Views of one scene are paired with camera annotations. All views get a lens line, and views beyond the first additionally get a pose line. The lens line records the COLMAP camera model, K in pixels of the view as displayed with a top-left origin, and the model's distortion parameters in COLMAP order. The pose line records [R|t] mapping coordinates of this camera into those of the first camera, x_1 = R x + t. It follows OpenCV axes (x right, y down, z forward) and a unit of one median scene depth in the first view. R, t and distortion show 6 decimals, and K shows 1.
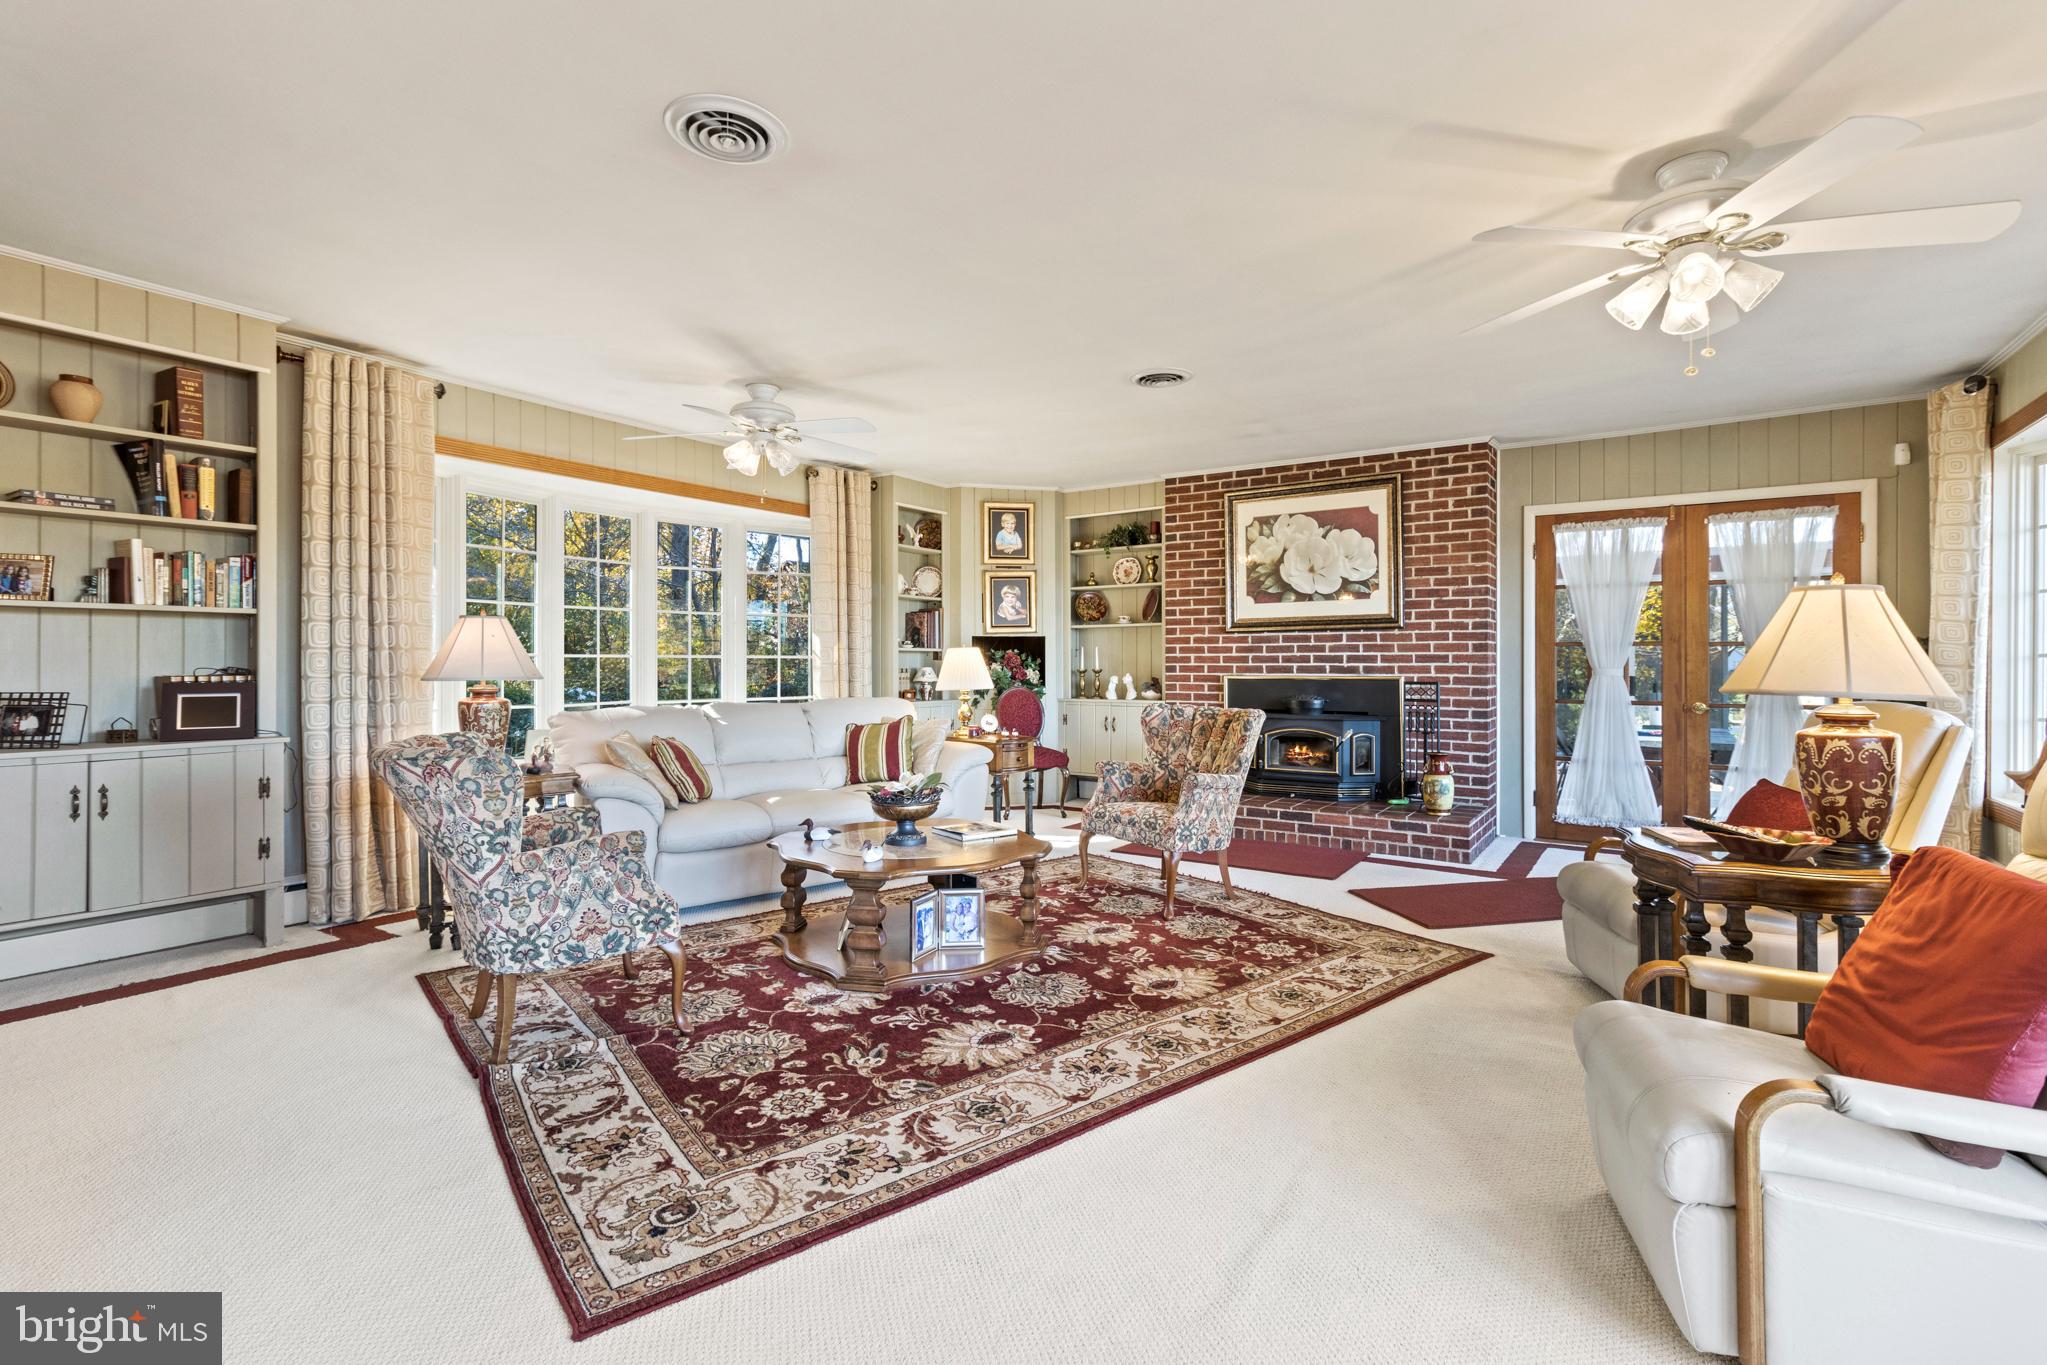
lens RADIAL K [[954.8, 0, 1023.4], [0, 954.8, 670.1], [0, 0, 1]] dist [0.000024, -0.000082]
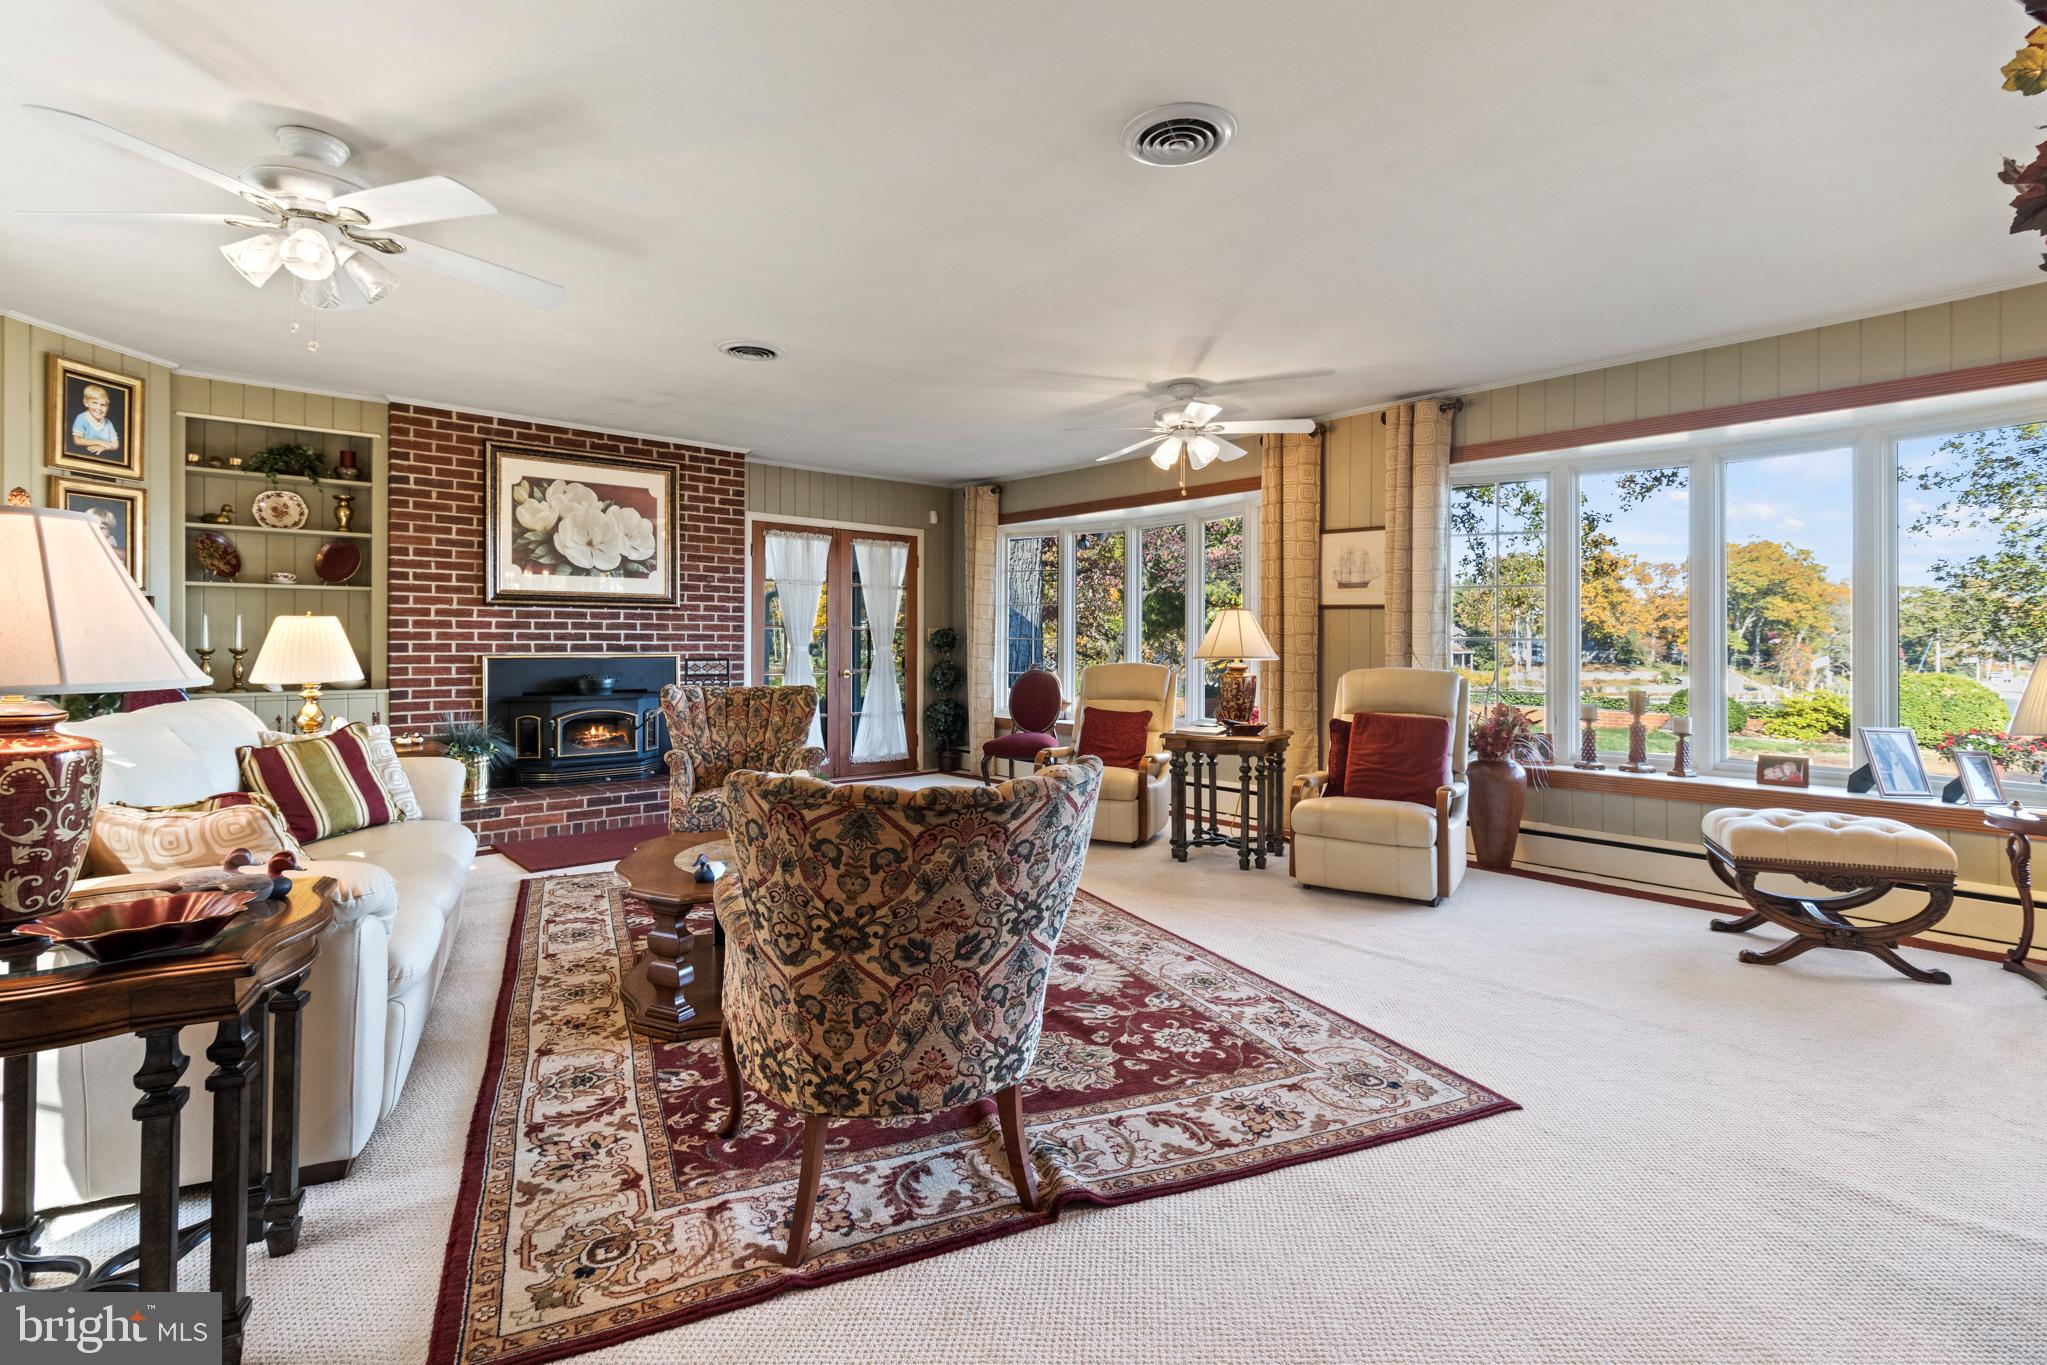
lens RADIAL K [[954.8, 0, 1022.2], [0, 954.8, 644.9], [0, 0, 1]] dist [0.000024, -0.000082]
pose [[0.248964, -0.001313, 0.968512, -0.545799], [0.002764, 0.999996, 0.000645, -0.003012], [-0.968509, 0.002516, 0.248966, 0.361266]]
